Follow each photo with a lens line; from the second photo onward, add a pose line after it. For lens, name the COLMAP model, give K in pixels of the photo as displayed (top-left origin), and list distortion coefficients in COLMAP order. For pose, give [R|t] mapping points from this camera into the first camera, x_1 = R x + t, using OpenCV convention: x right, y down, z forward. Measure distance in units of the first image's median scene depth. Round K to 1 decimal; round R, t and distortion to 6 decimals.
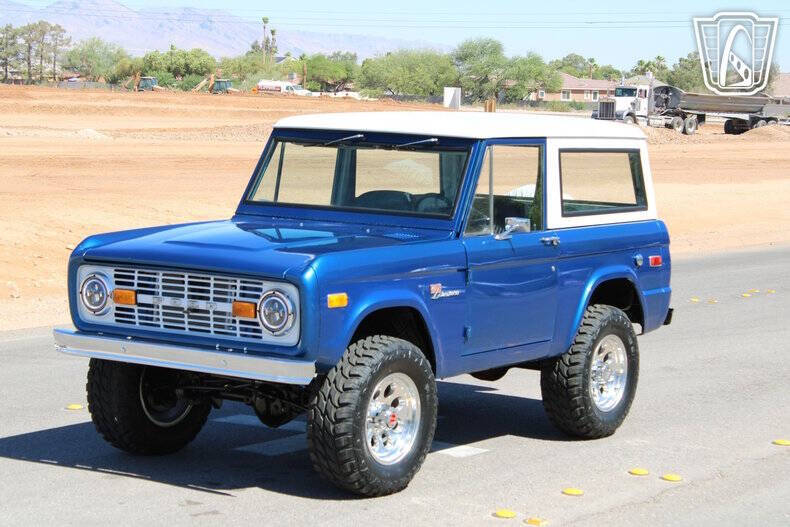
lens RADIAL K [[1905.9, 0, 395.0], [0, 1905.9, 263.5], [0, 0, 1]] dist [0.055246, 0.548149]
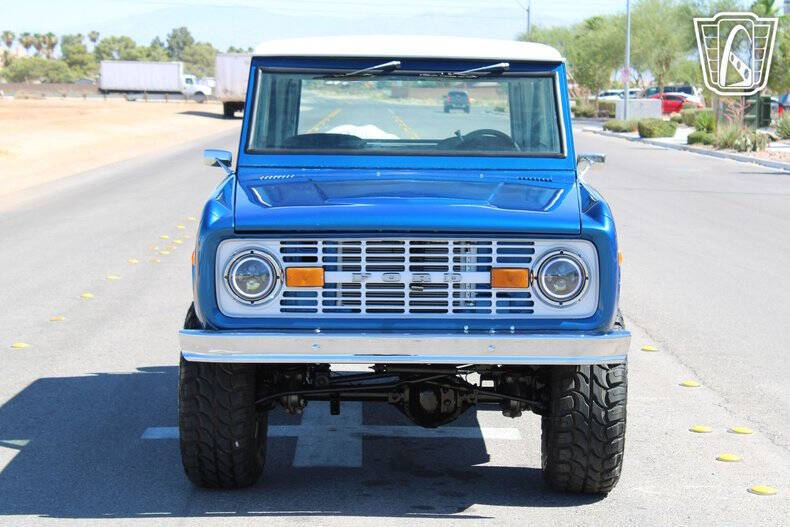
lens RADIAL K [[1905.9, 0, 395.0], [0, 1905.9, 263.5], [0, 0, 1]] dist [0.055246, 0.548149]
pose [[0.820122, -0.075346, 0.567206, -0.547874], [0.064659, 0.997146, 0.038968, -0.014970], [-0.568523, 0.004716, 0.822654, 0.372285]]
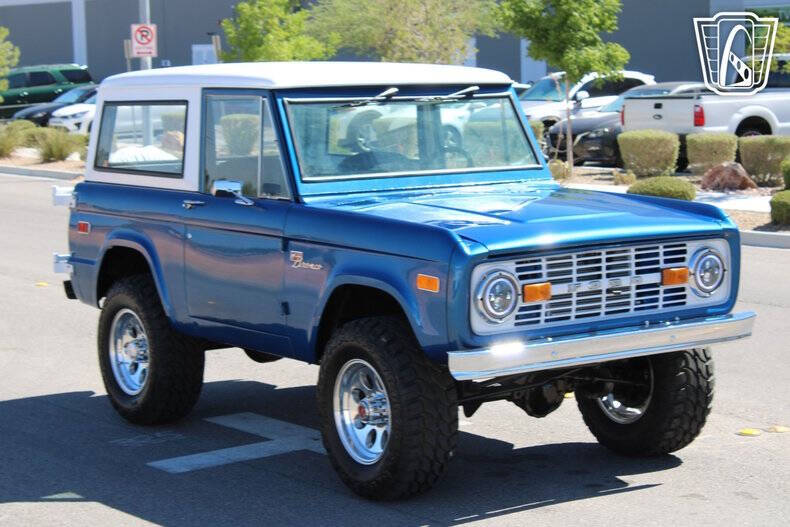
lens RADIAL K [[1905.9, 0, 395.0], [0, 1905.9, 263.5], [0, 0, 1]] dist [0.055246, 0.548149]
pose [[0.351954, -0.137547, 0.925856, -0.945454], [0.110753, 0.988315, 0.104724, -0.089835], [-0.929442, 0.065683, 0.363075, 0.772757]]
